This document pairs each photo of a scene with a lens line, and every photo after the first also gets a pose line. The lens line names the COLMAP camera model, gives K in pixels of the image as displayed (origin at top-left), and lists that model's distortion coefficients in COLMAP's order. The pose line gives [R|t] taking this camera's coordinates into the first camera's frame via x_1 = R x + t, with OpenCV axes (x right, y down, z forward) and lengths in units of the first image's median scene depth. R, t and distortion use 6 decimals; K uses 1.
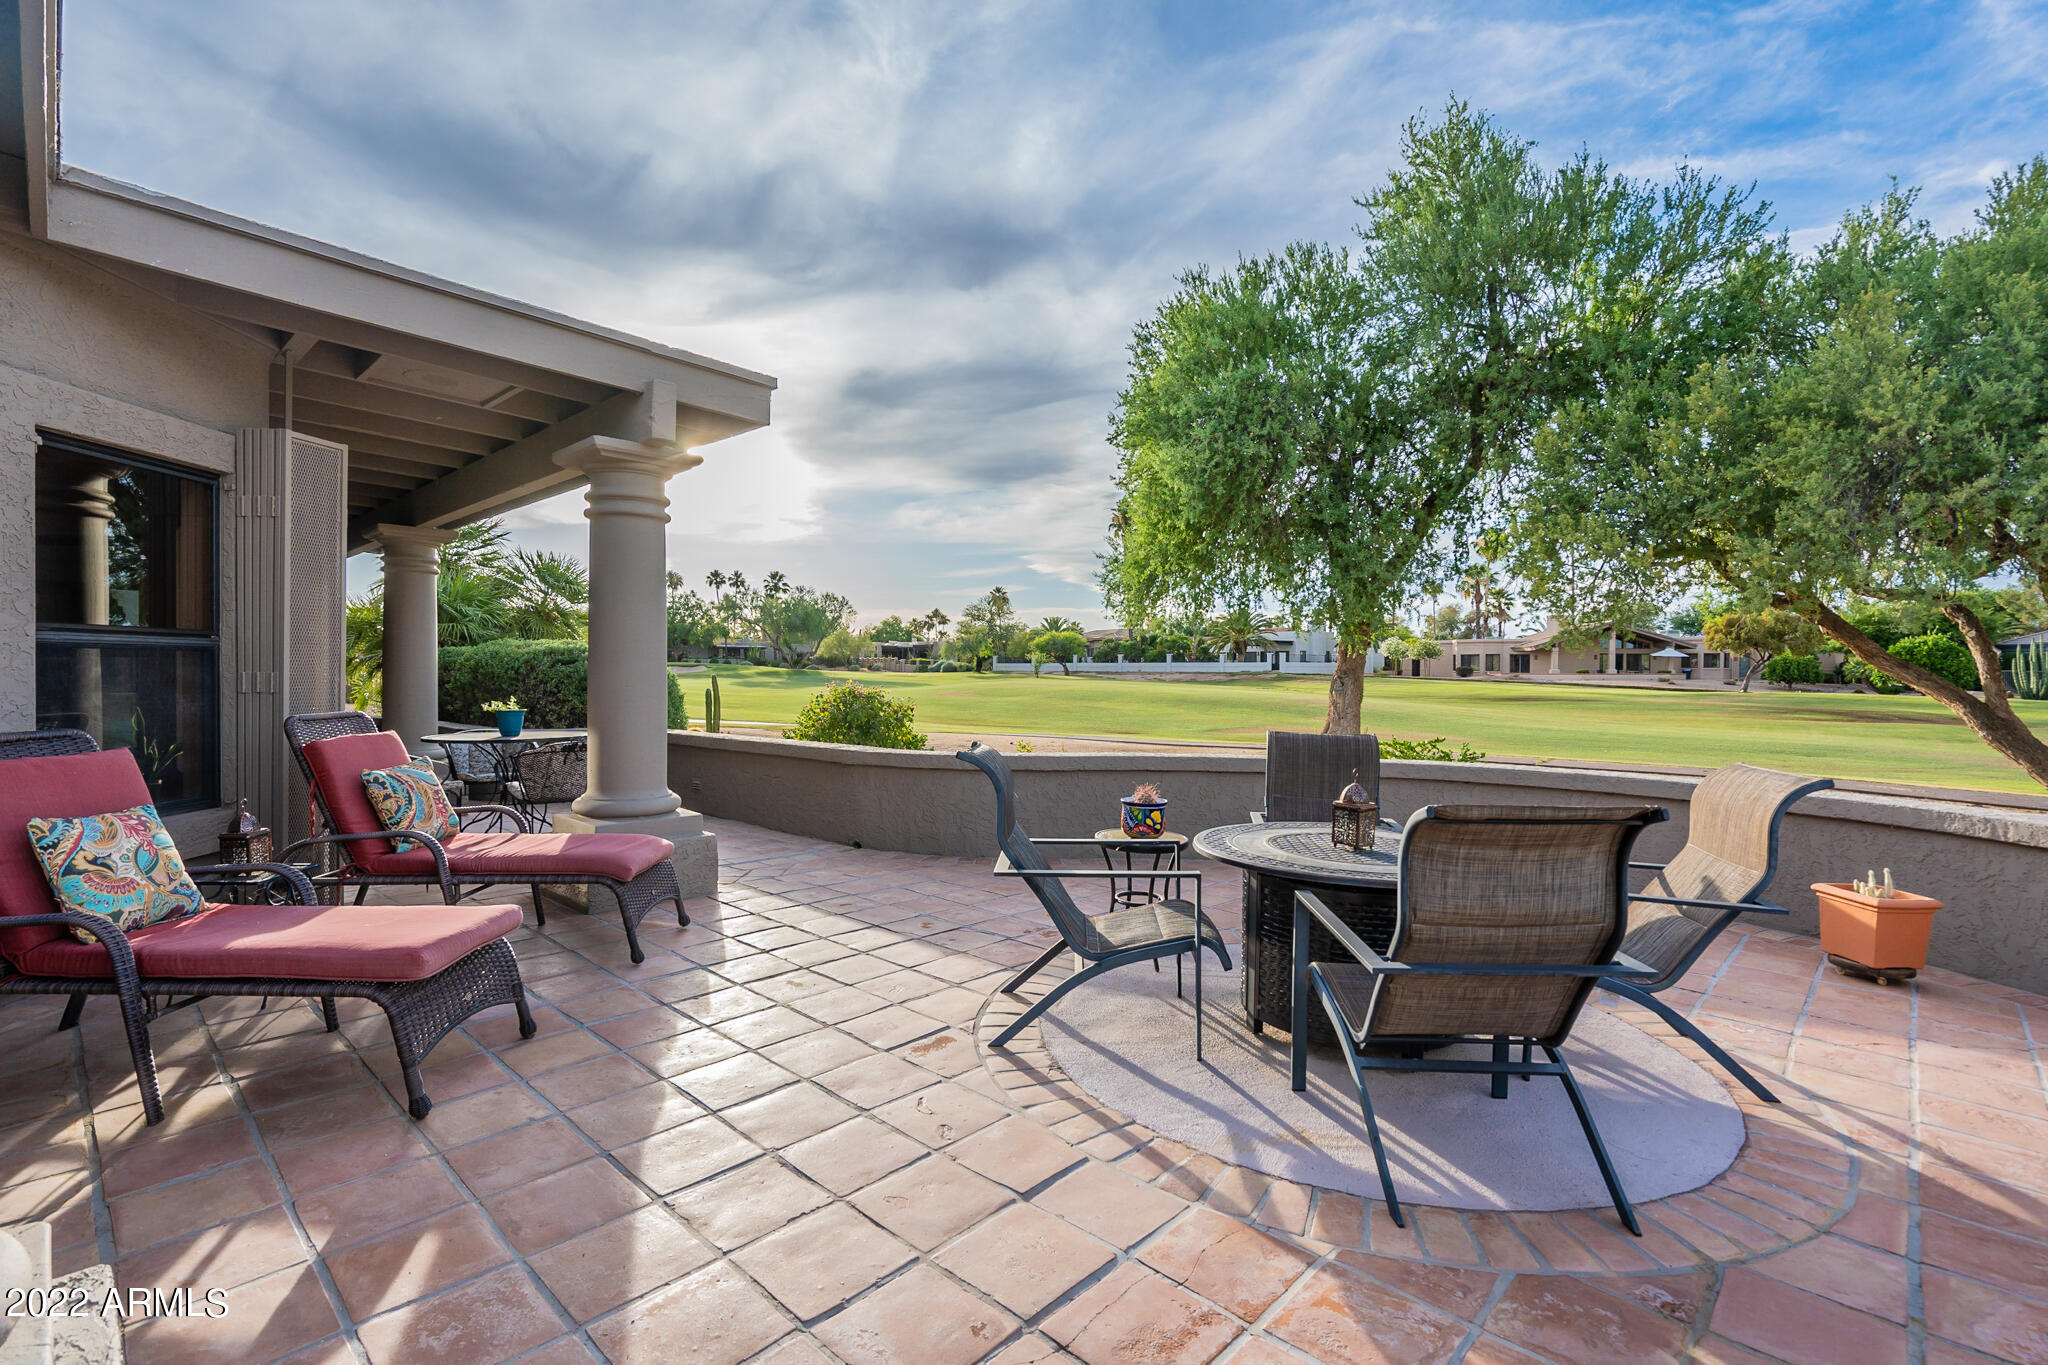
lens RADIAL K [[935.9, 0, 1038.3], [0, 935.9, 678.4], [0, 0, 1]] dist [0.000536, 0.001409]
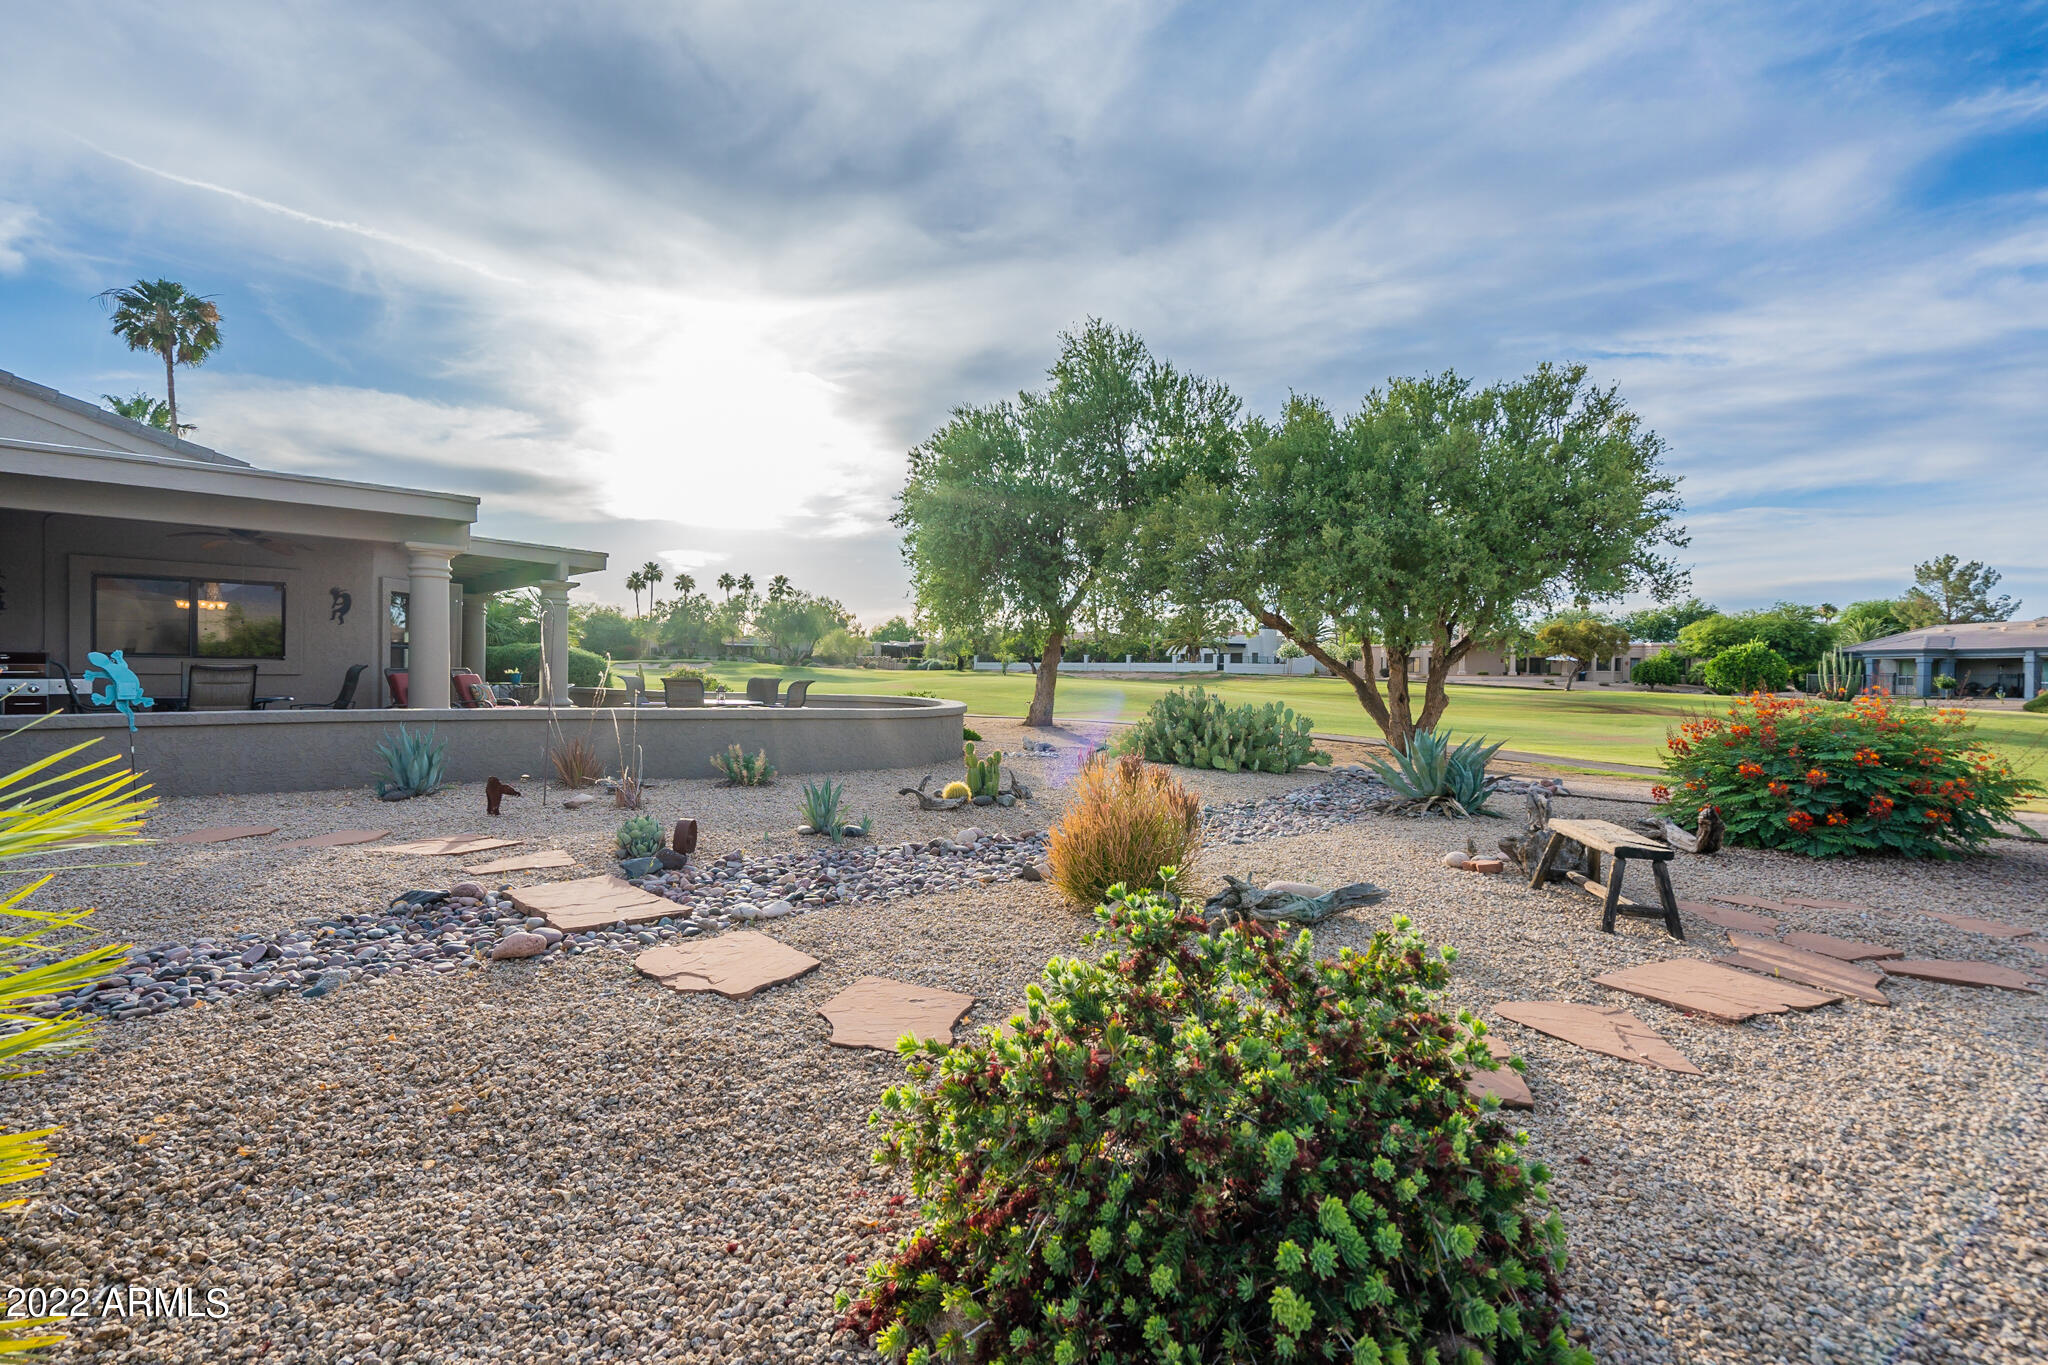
lens RADIAL K [[935.9, 0, 1038.0], [0, 935.9, 691.5], [0, 0, 1]] dist [0.000536, 0.001409]
pose [[0.999661, 0.008575, -0.024574, 0.053249], [-0.008233, 0.999868, 0.013975, 0.002158], [0.024690, -0.013767, 0.999600, -0.087483]]
